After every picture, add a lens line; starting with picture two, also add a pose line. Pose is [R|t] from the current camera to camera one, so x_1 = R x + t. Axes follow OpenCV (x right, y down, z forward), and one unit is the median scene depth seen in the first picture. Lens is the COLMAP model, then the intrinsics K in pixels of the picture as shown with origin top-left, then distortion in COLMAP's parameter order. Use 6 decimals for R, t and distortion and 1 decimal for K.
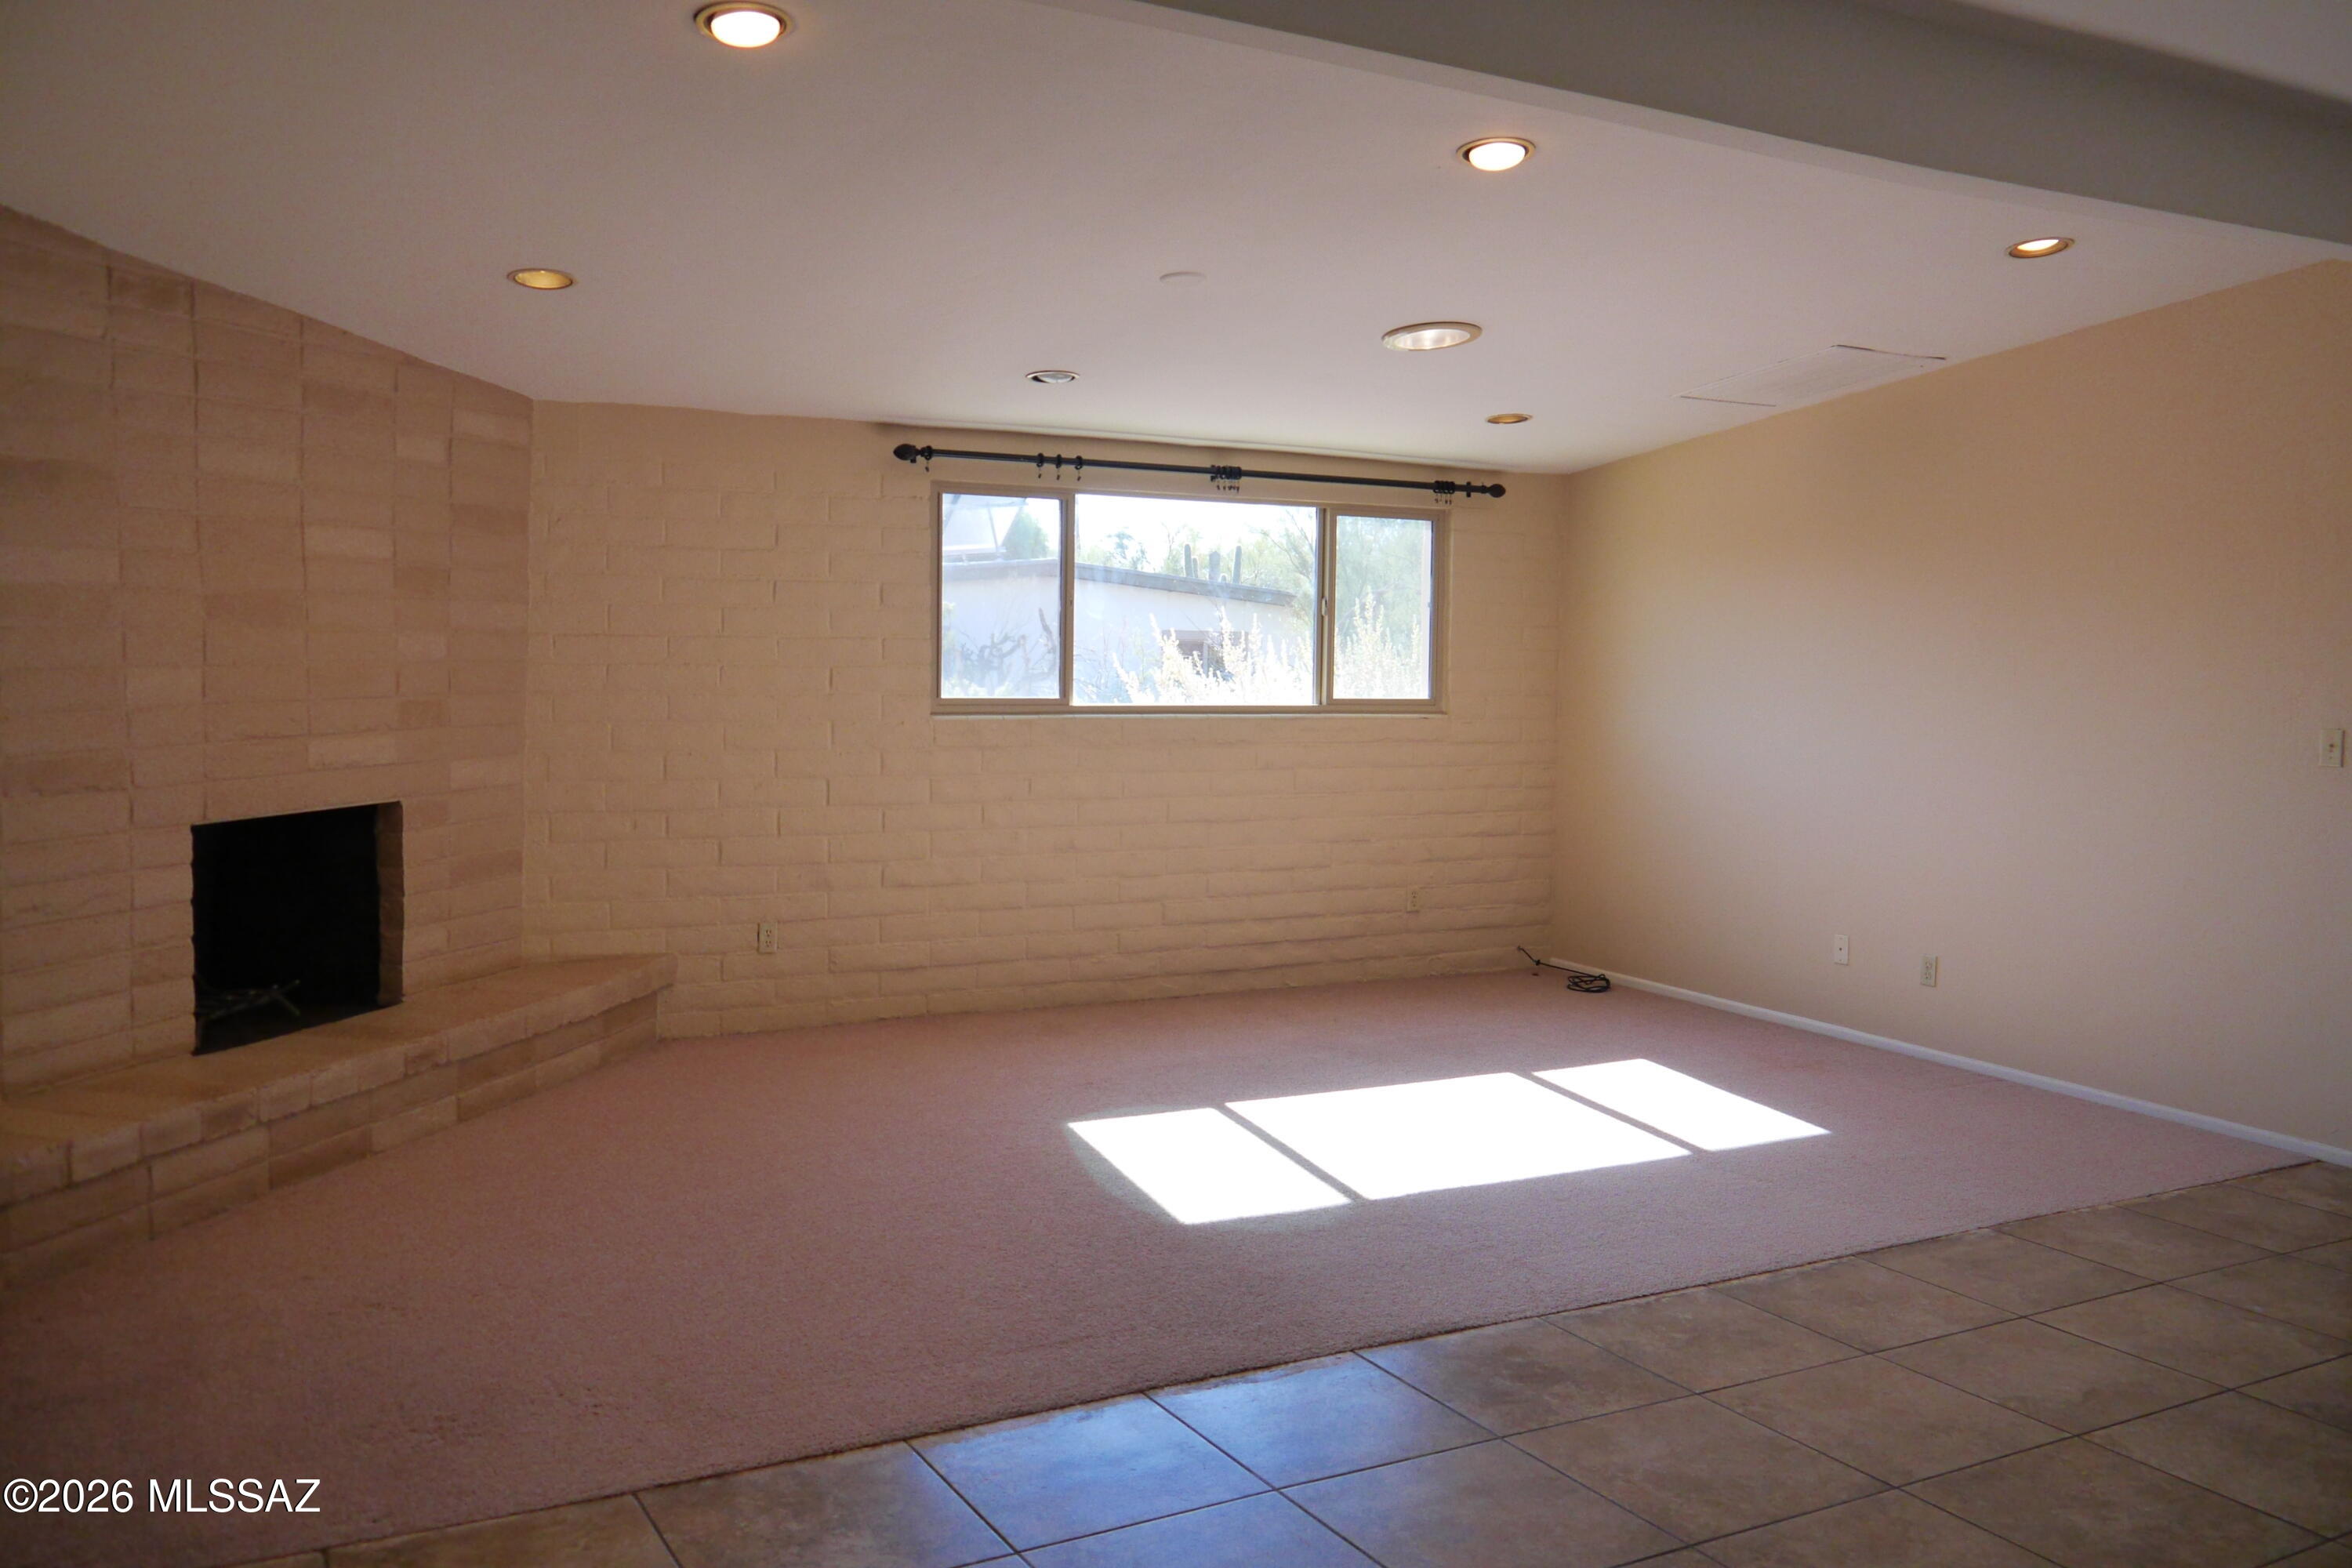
lens RADIAL K [[1971.4, 0, 1176.3], [0, 1971.4, 784.3], [0, 0, 1]] dist [-0.018530, -0.013008]
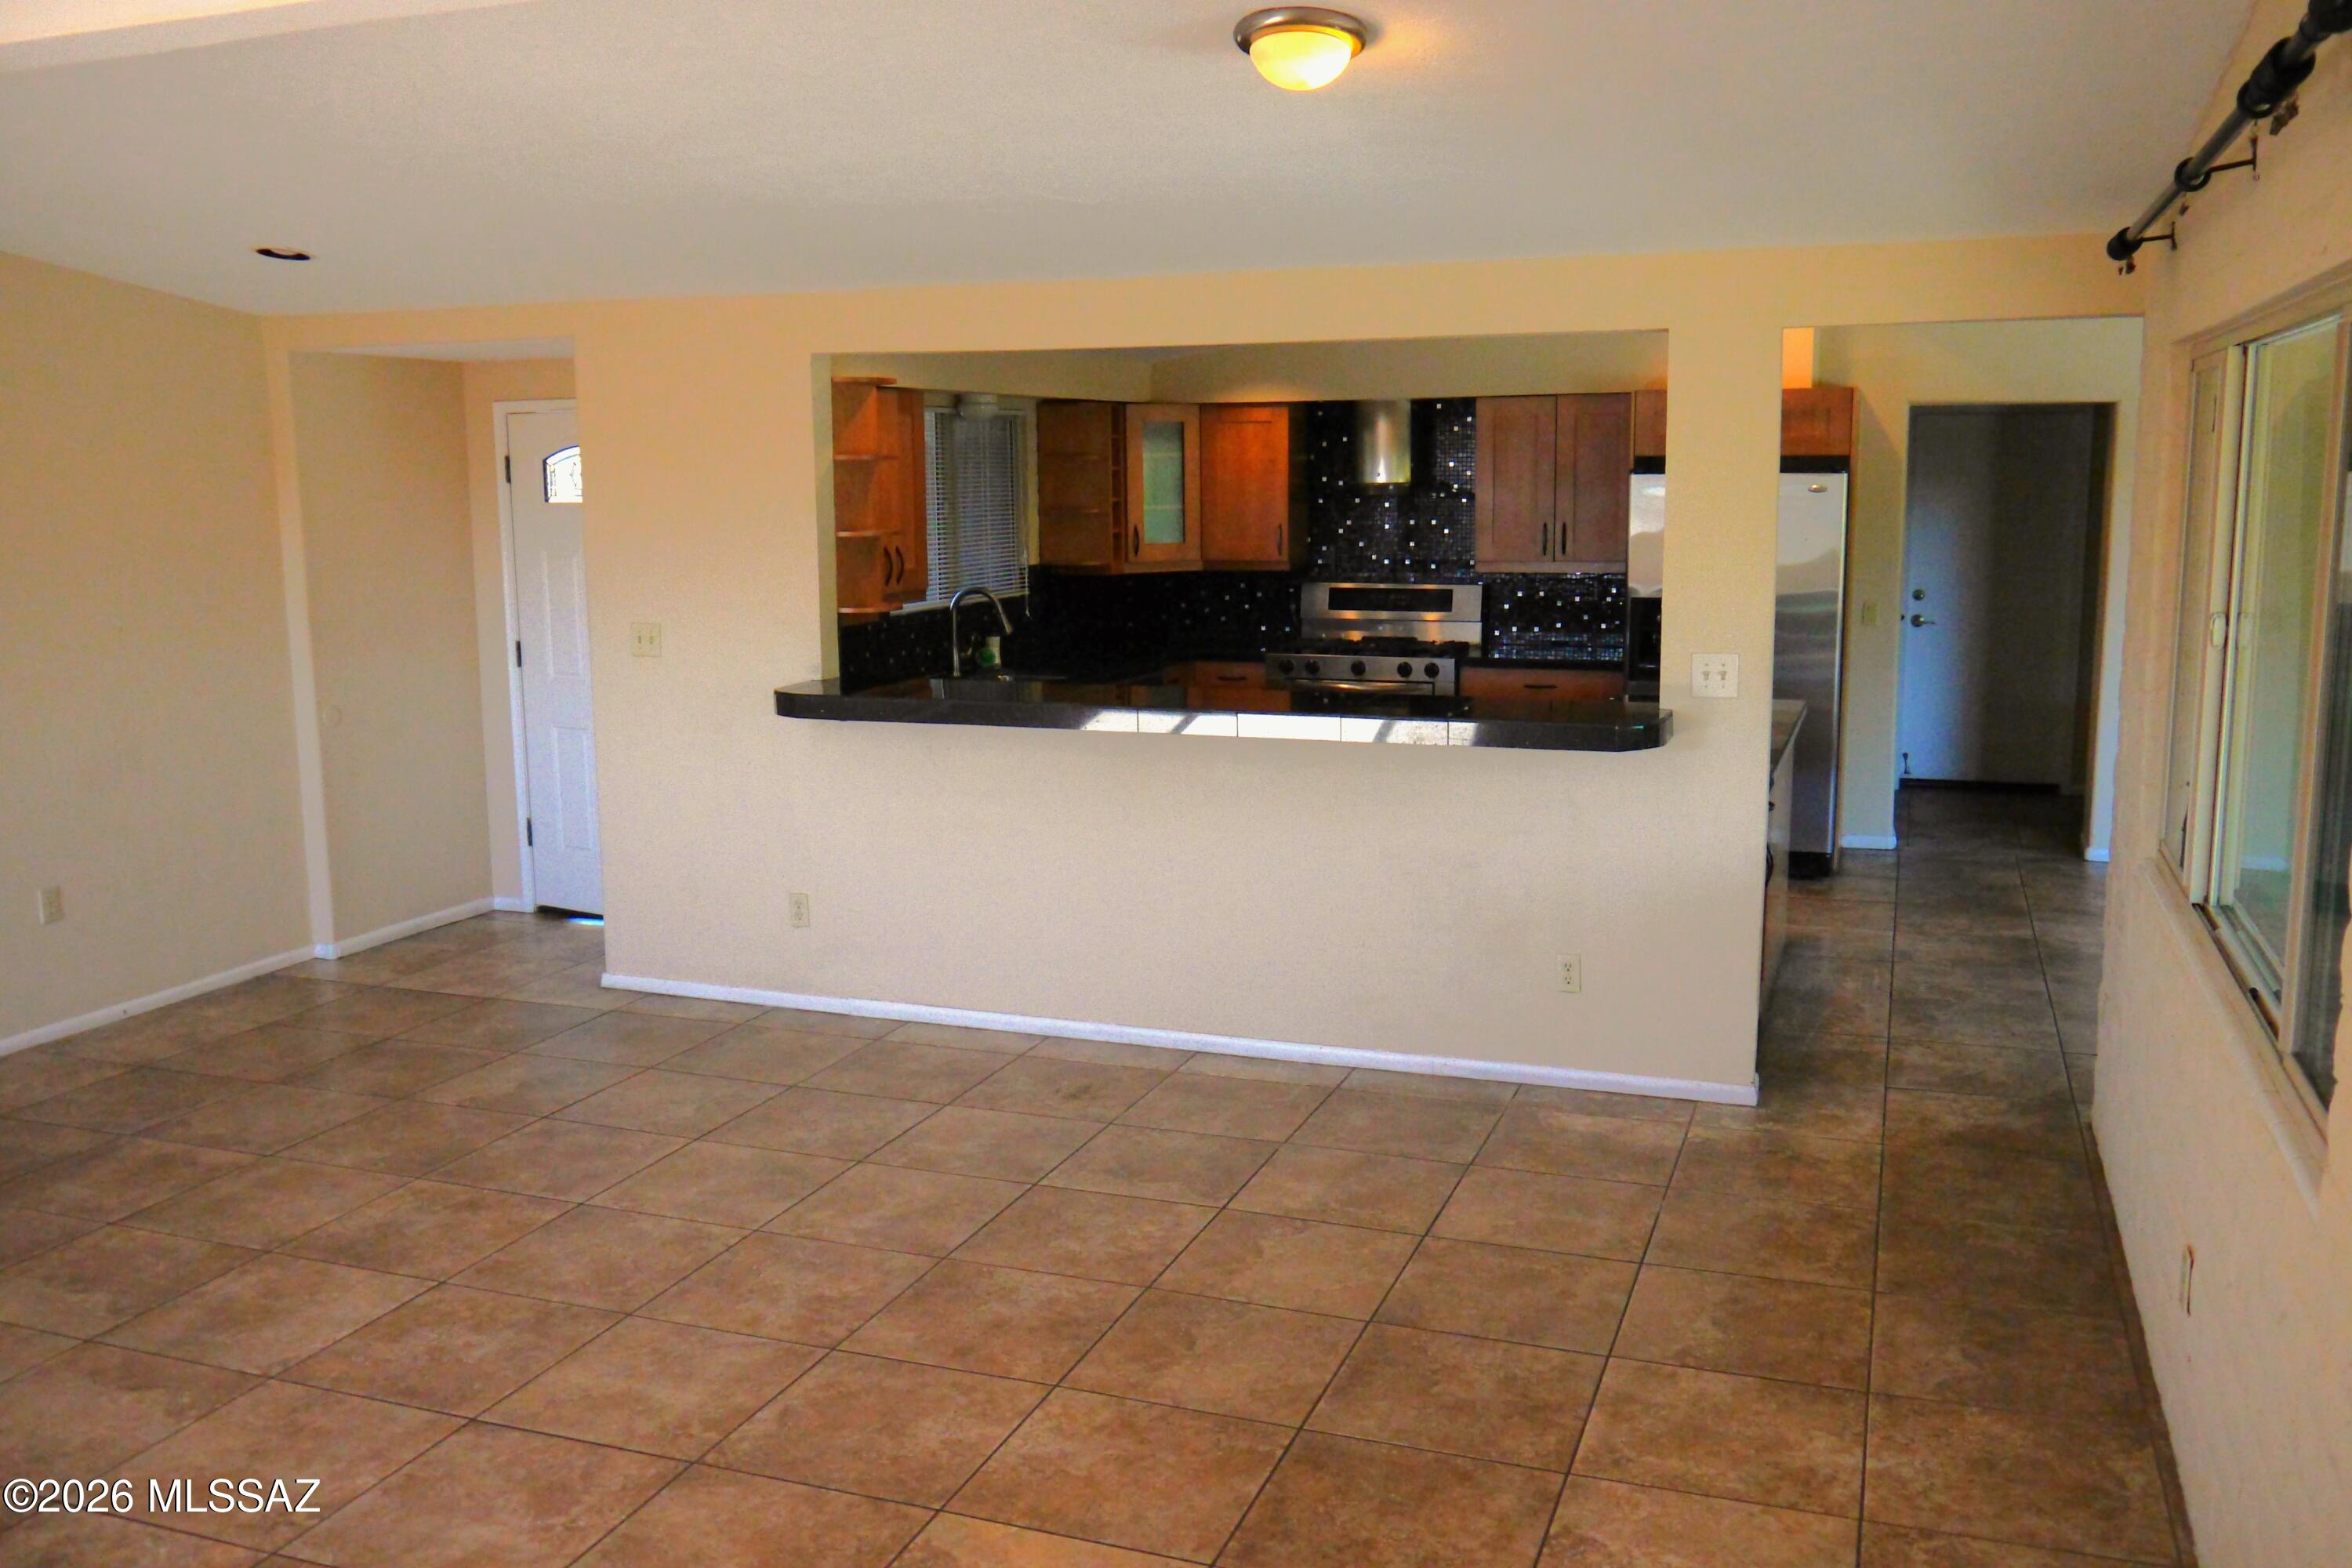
lens RADIAL K [[1971.4, 0, 1168.8], [0, 1971.4, 780.0], [0, 0, 1]] dist [-0.018530, -0.013008]
pose [[-0.644230, -0.137319, 0.752404, -0.314337], [0.055822, 0.972685, 0.225318, -0.098906], [-0.762792, 0.187157, -0.618967, 0.649243]]
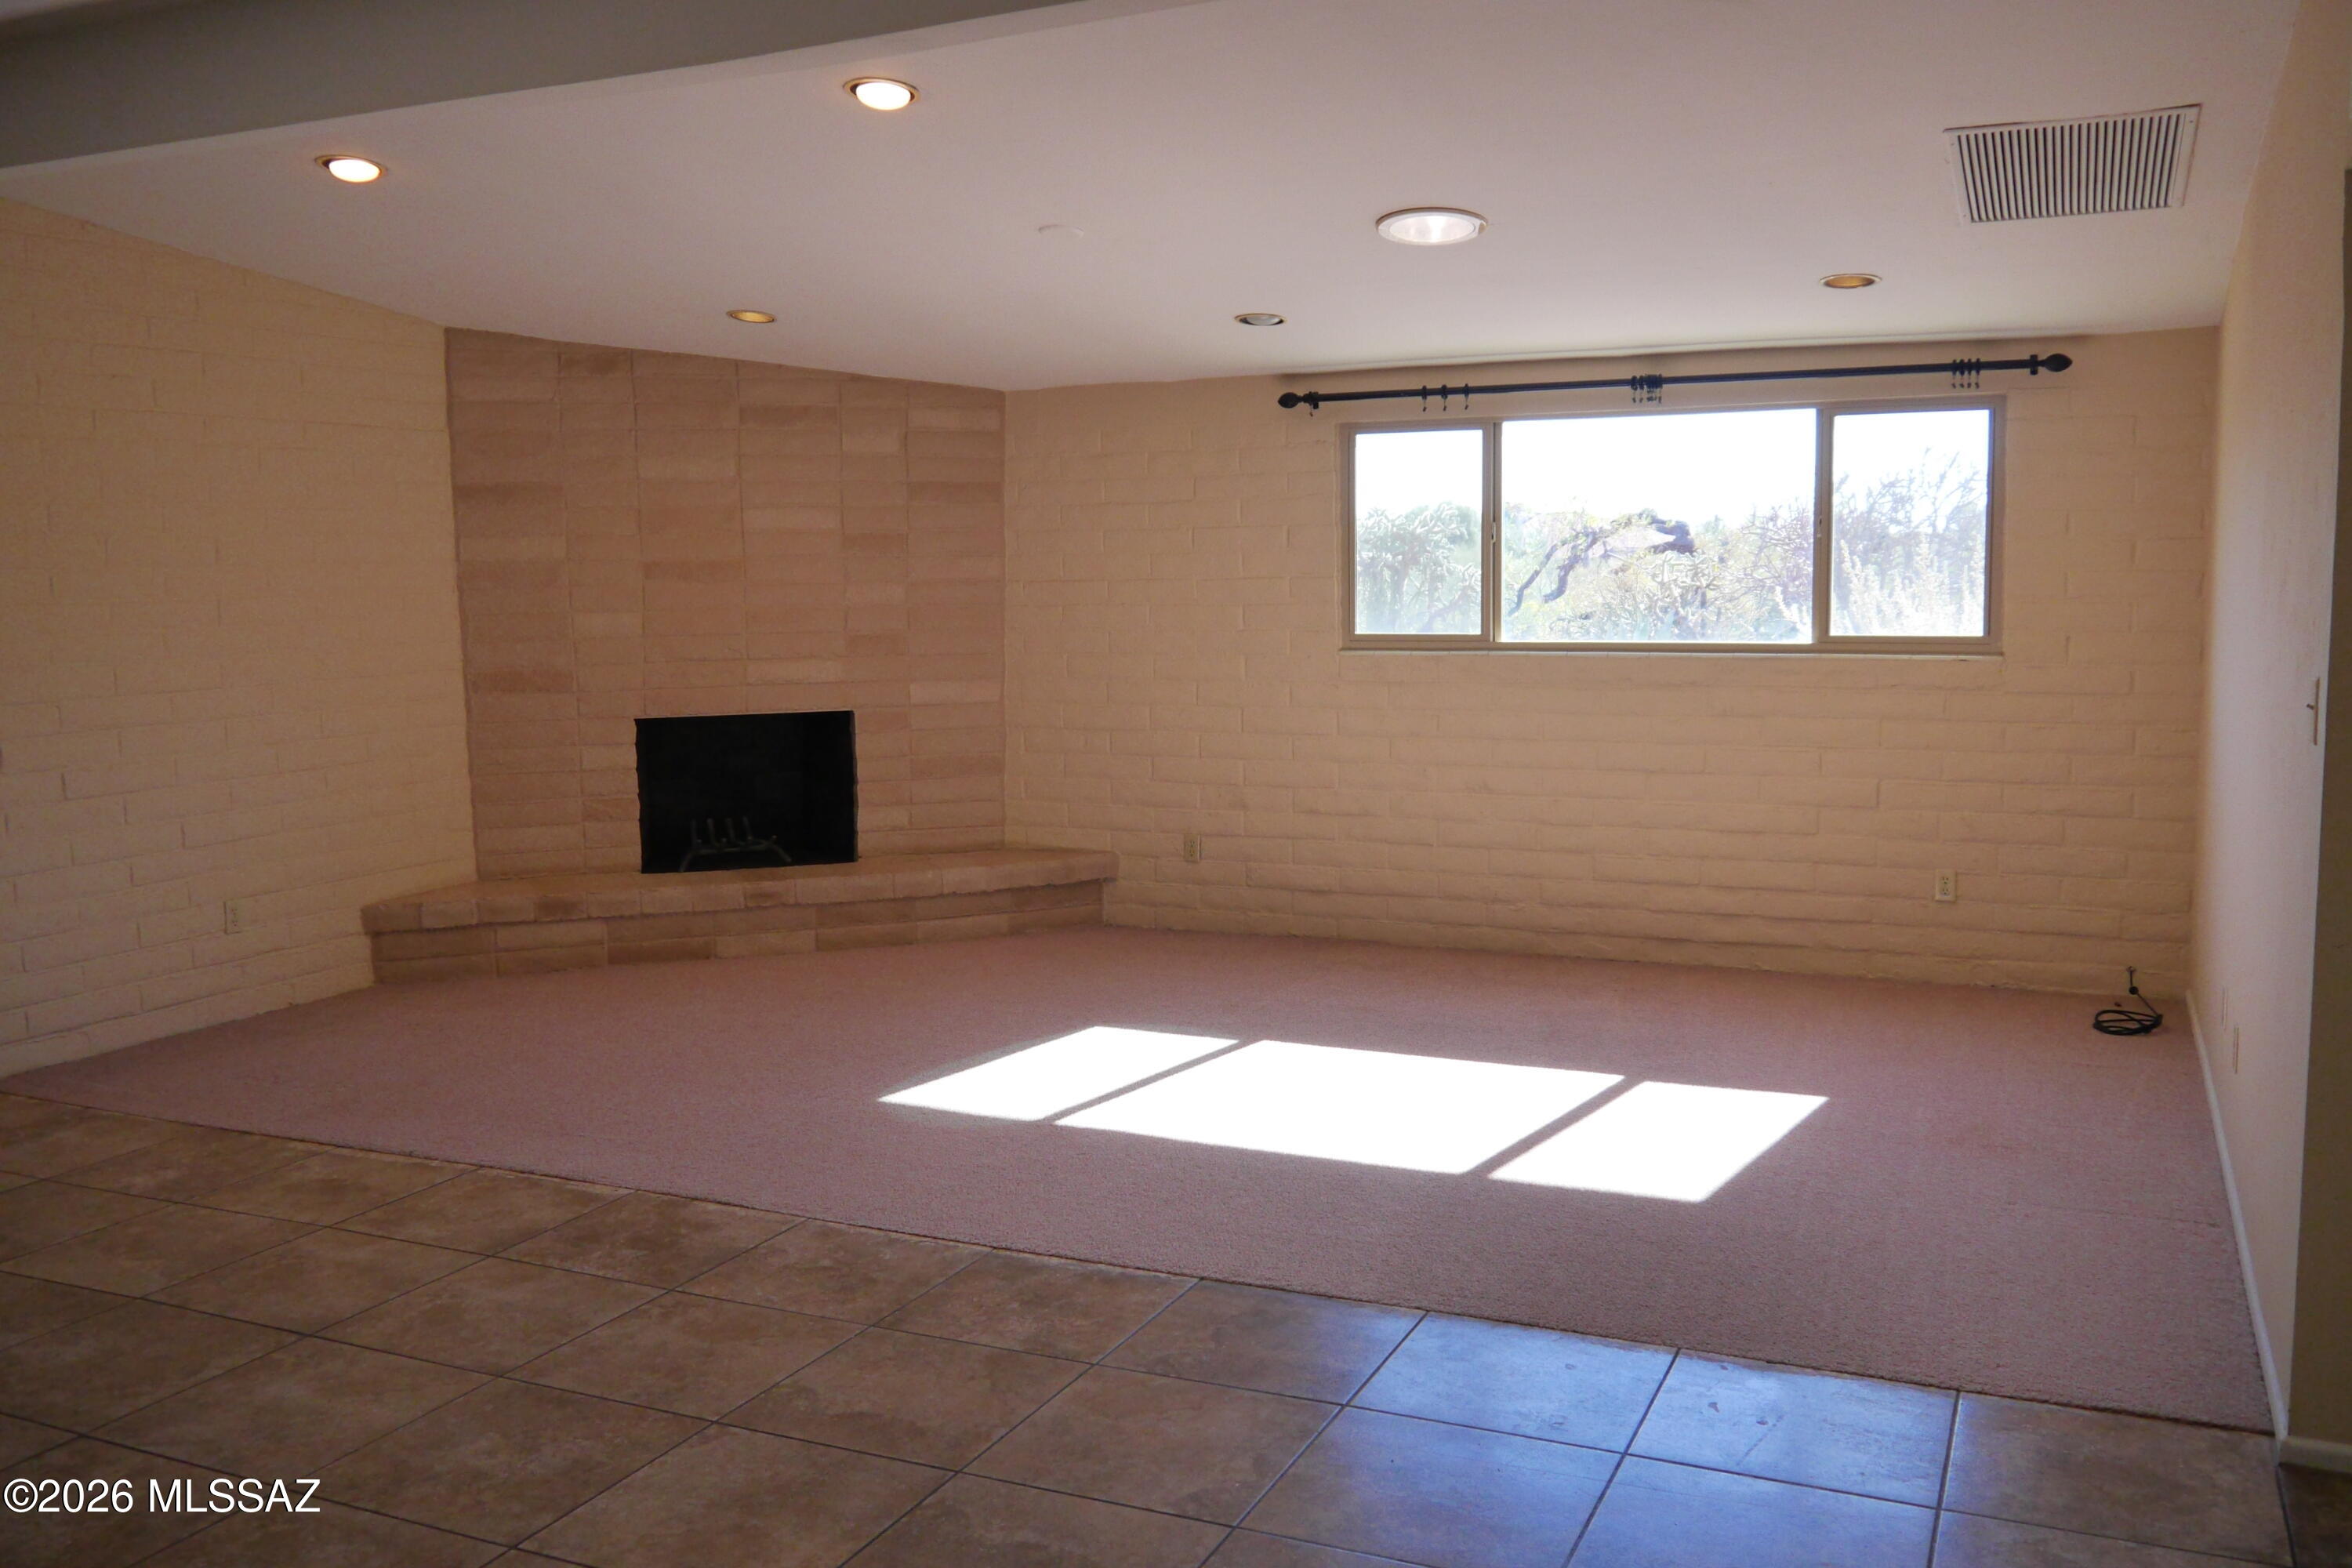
lens RADIAL K [[1971.4, 0, 1179.7], [0, 1971.4, 787.6], [0, 0, 1]] dist [-0.018530, -0.013008]
pose [[0.590428, 0.060929, -0.804787, 0.700900], [-0.037475, 0.998141, 0.048074, -0.010284], [0.806220, 0.001775, 0.591613, 0.333173]]
